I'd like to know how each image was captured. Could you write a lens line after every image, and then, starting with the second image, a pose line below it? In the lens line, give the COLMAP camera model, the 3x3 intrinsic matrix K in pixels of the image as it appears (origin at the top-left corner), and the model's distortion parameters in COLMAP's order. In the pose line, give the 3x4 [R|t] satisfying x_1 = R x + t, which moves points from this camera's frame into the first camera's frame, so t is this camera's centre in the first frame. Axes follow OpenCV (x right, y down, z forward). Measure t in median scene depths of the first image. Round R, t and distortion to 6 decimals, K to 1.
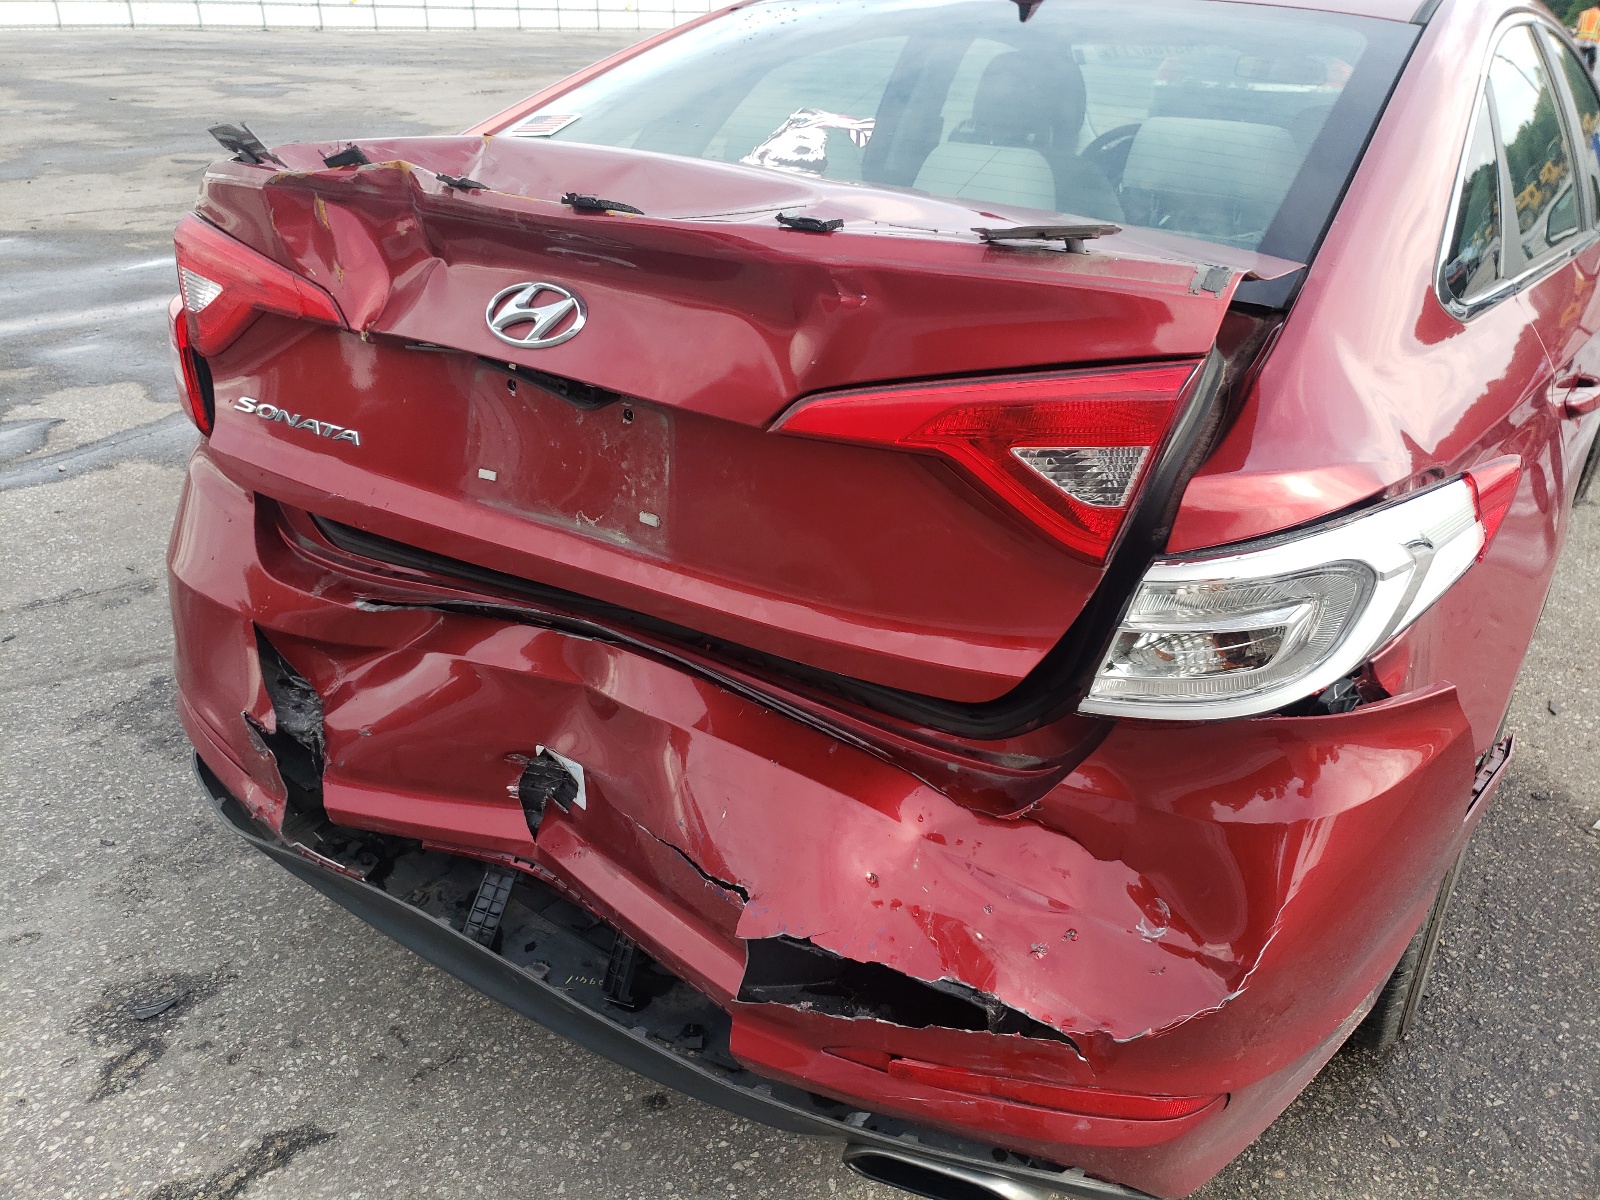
lens RADIAL K [[1236.3, 0, 800.0], [0, 1236.3, 600.0], [0, 0, 1]] dist [0.003103, 0.002750]
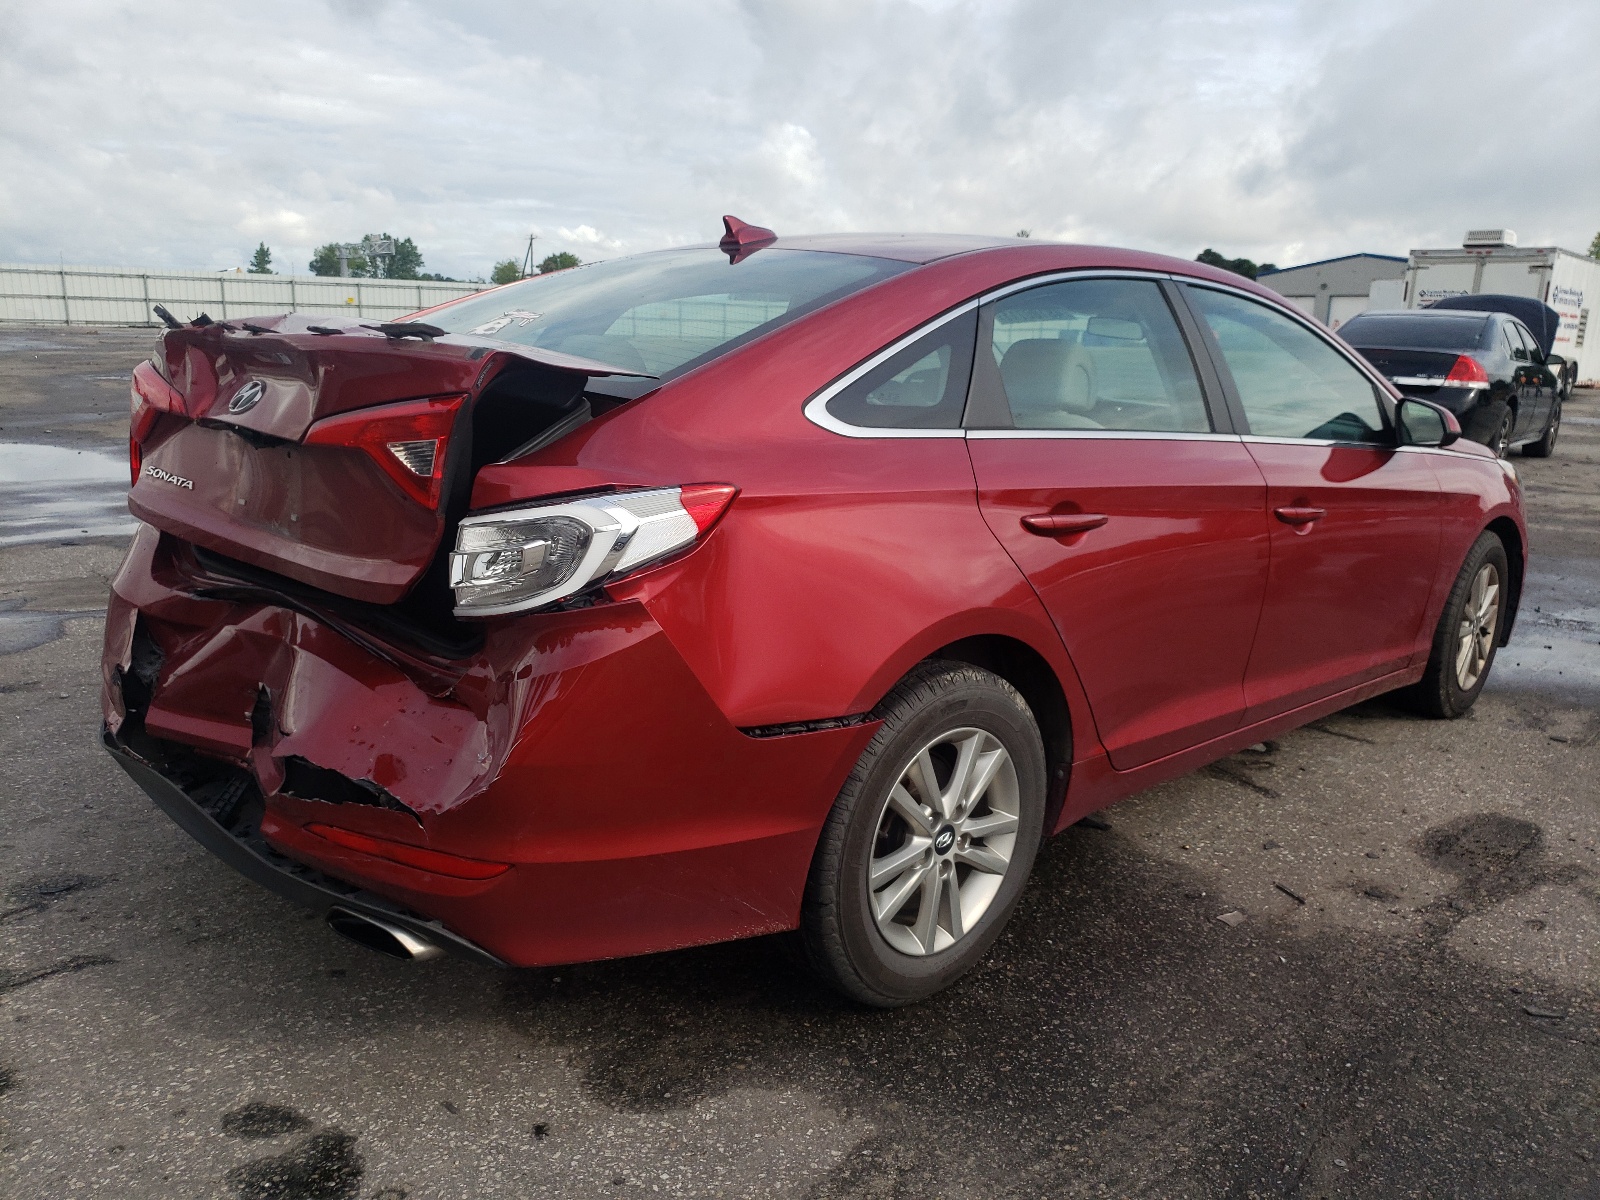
lens RADIAL K [[1236.3, 0, 800.0], [0, 1236.3, 600.0], [0, 0, 1]] dist [0.003103, 0.002750]
pose [[0.979197, 0.061684, -0.193308, 0.692240], [-0.101558, 0.973747, -0.203722, 0.249084], [0.175667, 0.219116, 0.959755, -0.355843]]
